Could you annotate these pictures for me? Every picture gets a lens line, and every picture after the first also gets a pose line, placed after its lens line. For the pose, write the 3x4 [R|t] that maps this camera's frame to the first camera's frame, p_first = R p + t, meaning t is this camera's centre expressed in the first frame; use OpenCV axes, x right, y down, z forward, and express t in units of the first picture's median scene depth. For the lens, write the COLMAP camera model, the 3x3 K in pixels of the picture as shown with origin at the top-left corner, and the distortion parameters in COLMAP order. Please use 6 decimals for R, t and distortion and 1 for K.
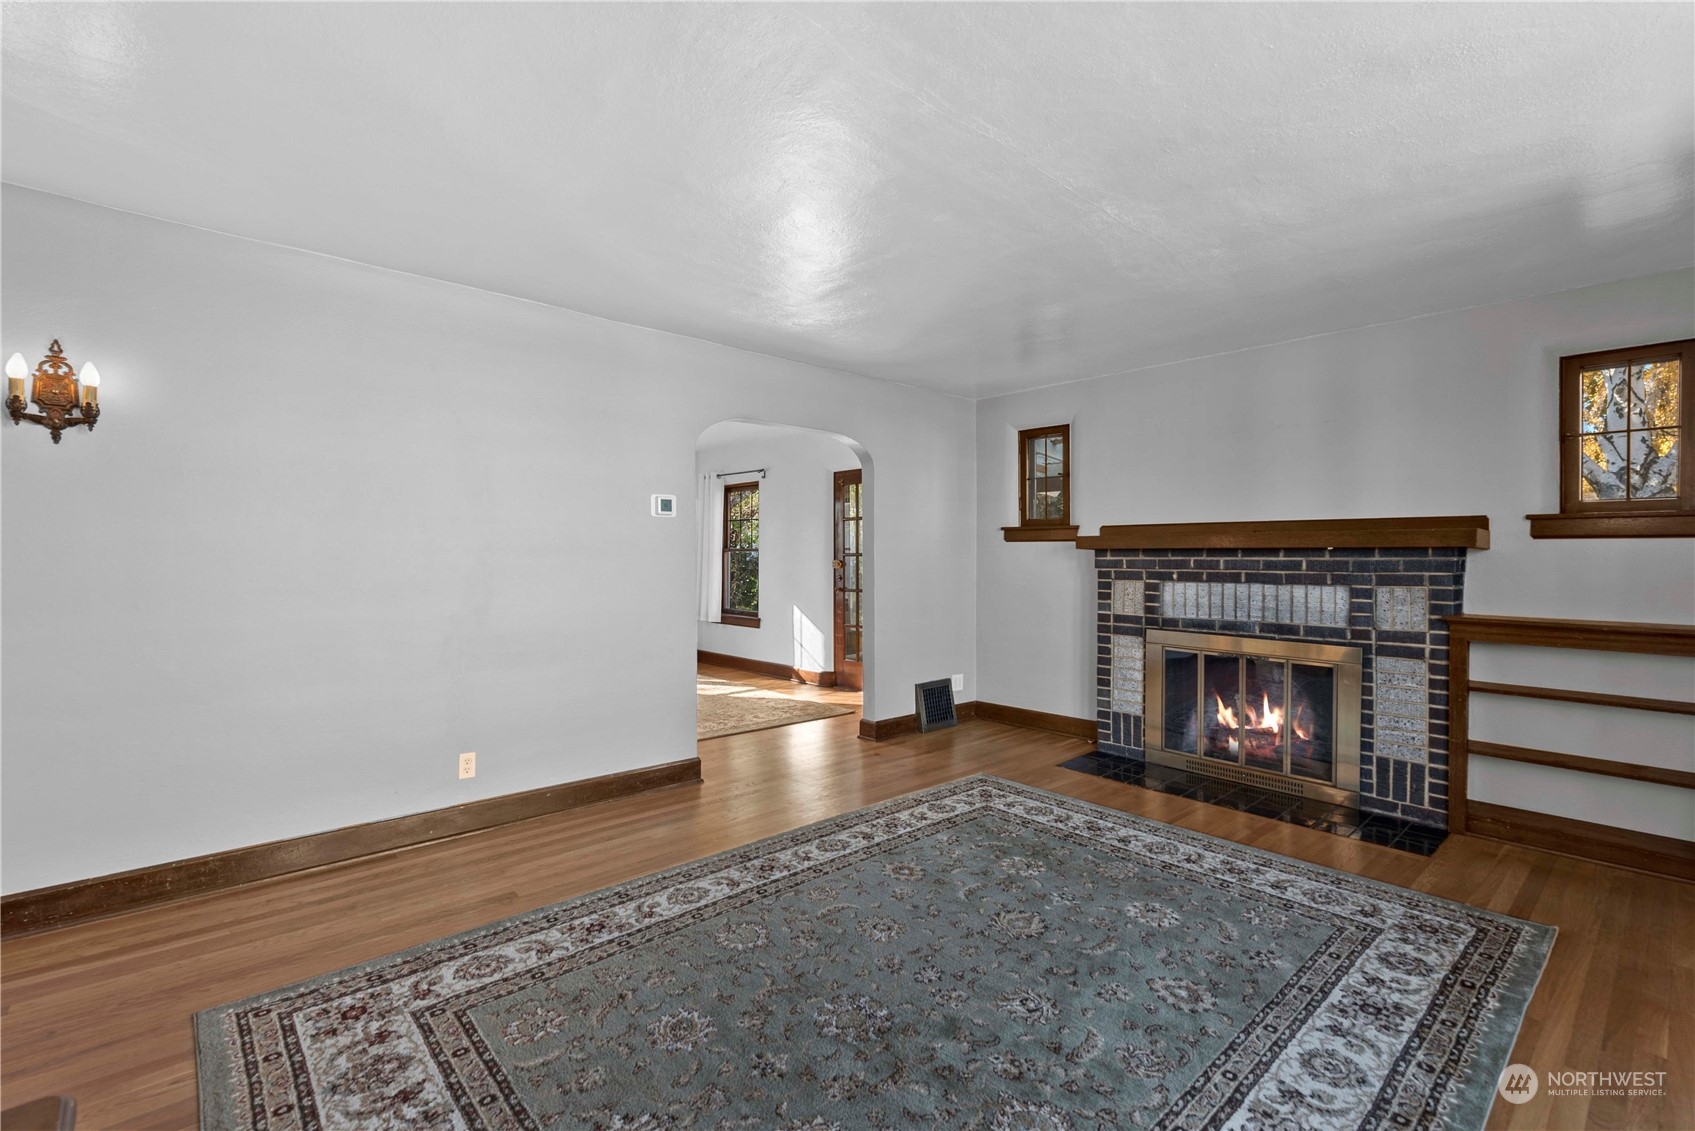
lens RADIAL K [[752.6, 0, 850.0], [0, 752.6, 560.5], [0, 0, 1]] dist [0.002014, -0.000171]
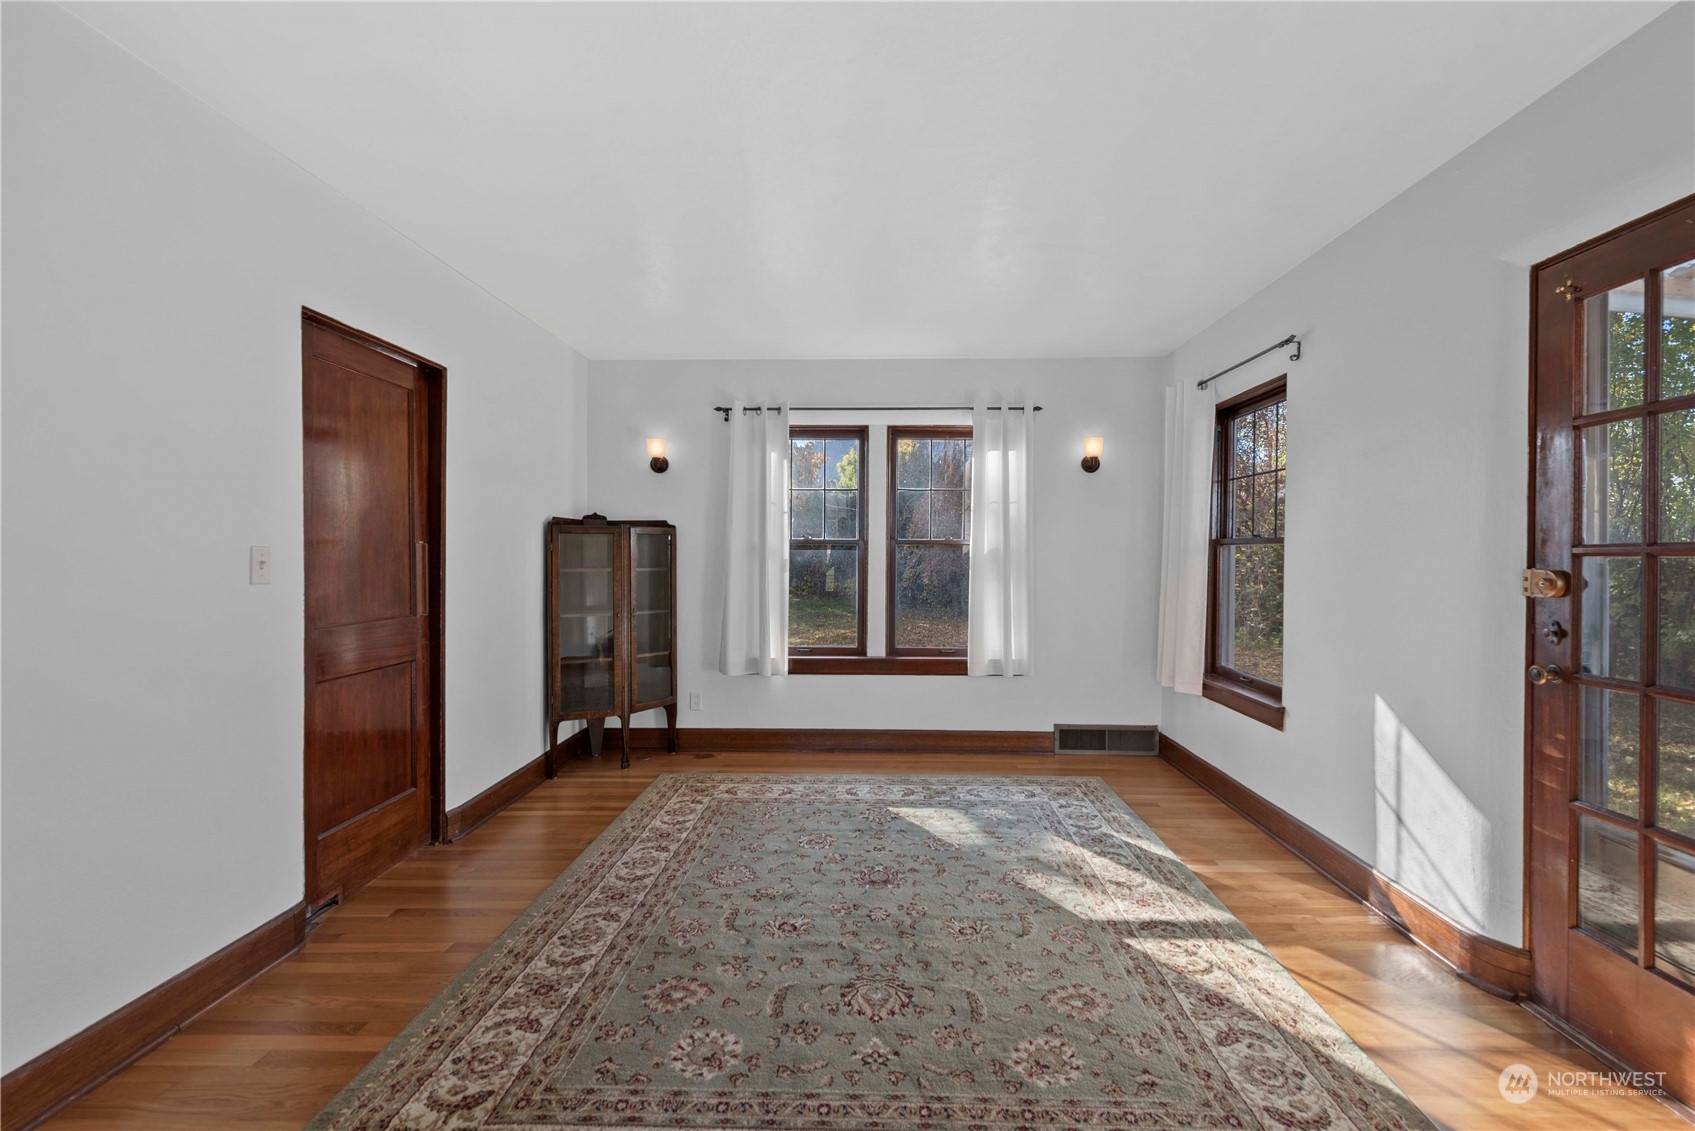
lens RADIAL K [[752.6, 0, 862.1], [0, 752.6, 555.7], [0, 0, 1]] dist [0.002014, -0.000171]
pose [[0.724863, 0.005270, -0.688873, -0.014893], [-0.008788, 0.999960, -0.001597, -0.005966], [0.688837, 0.007211, 0.724881, 1.268497]]
